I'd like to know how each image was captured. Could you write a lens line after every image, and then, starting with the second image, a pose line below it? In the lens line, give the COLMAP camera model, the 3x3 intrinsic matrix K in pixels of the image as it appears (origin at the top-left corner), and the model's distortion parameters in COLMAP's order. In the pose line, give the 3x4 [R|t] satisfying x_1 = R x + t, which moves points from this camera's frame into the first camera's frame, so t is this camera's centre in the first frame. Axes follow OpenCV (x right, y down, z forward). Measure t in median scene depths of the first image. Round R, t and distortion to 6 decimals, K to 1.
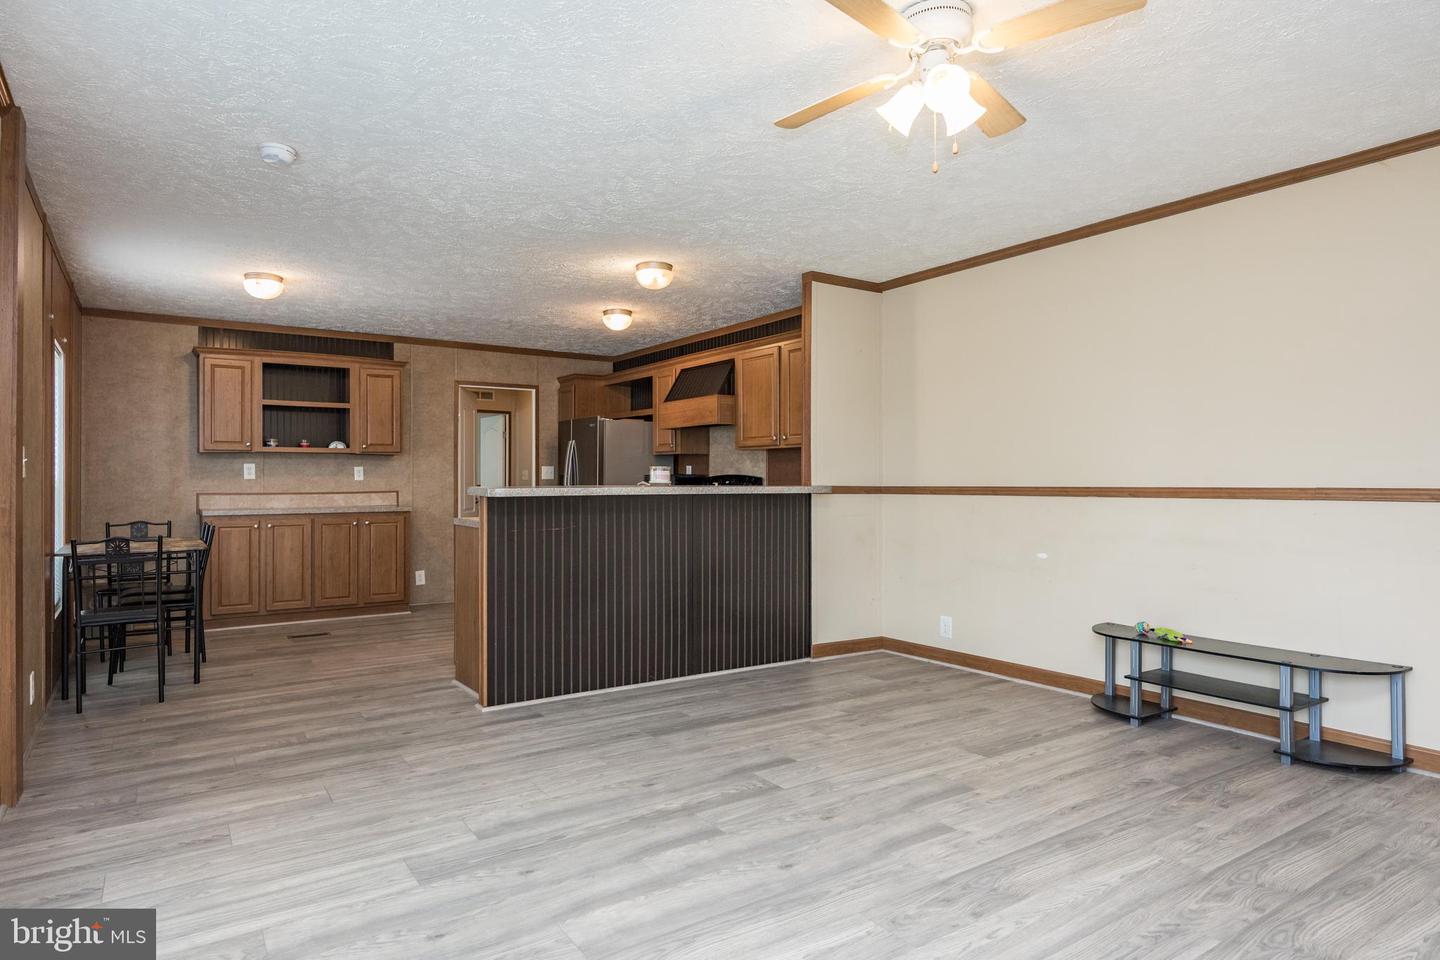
lens RADIAL K [[804.0, 0, 629.1], [0, 804.0, 473.4], [0, 0, 1]] dist [-0.010797, -0.000594]
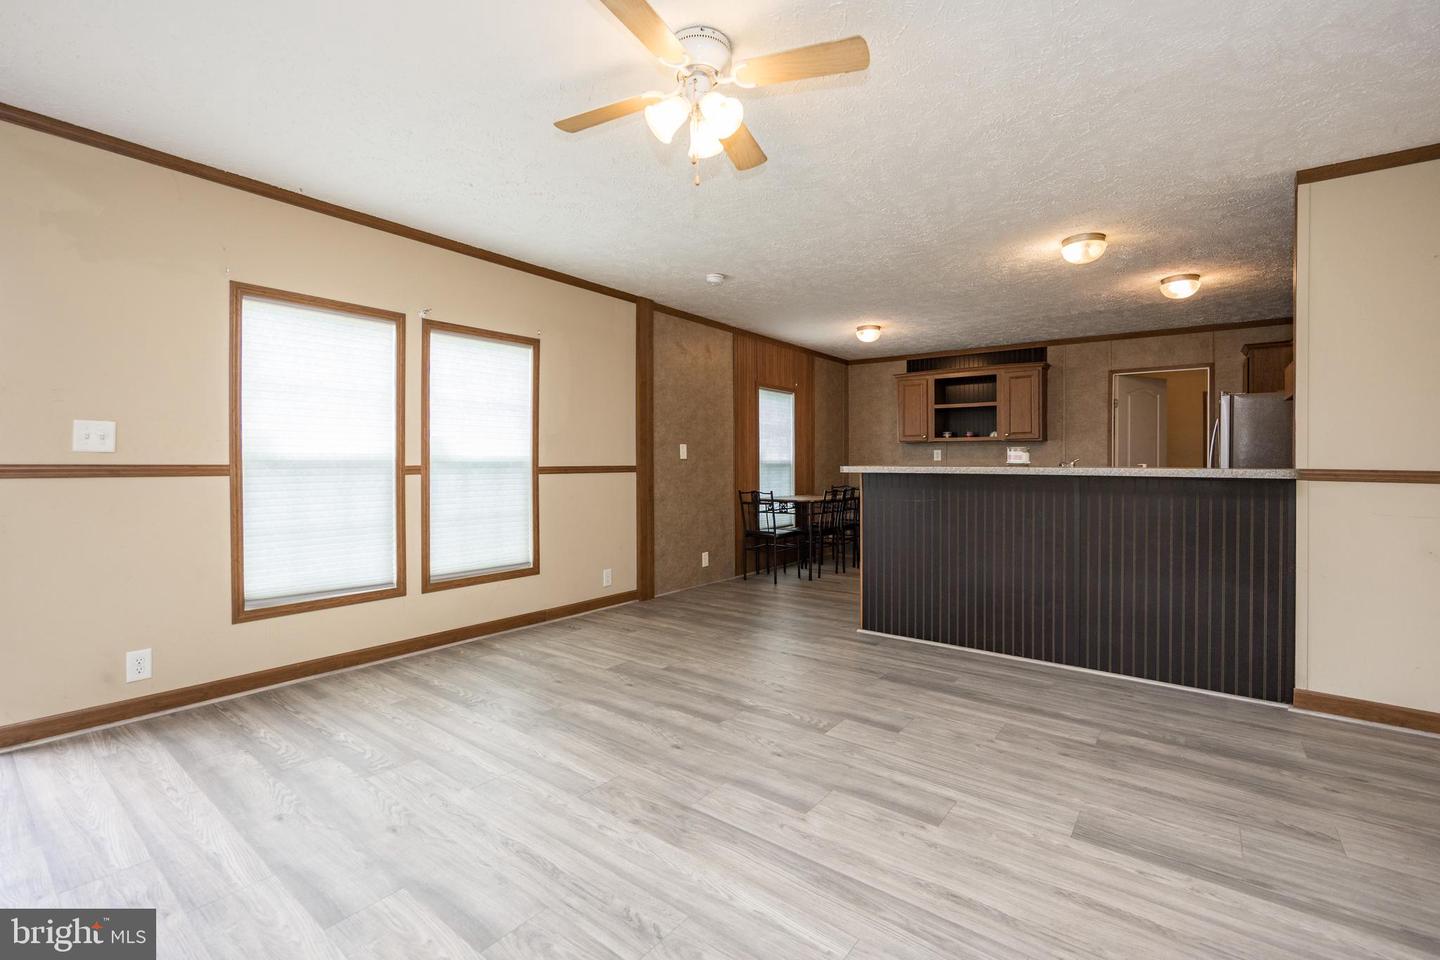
lens RADIAL K [[593.6, 0, 704.5], [0, 593.6, 468.1], [0, 0, 1]] dist [-0.011273, -0.000067]
pose [[0.381344, 0.012581, -0.924348, 0.732014], [0.004985, 0.999865, 0.015666, 0.003252], [0.924420, -0.010582, 0.381230, 0.431962]]
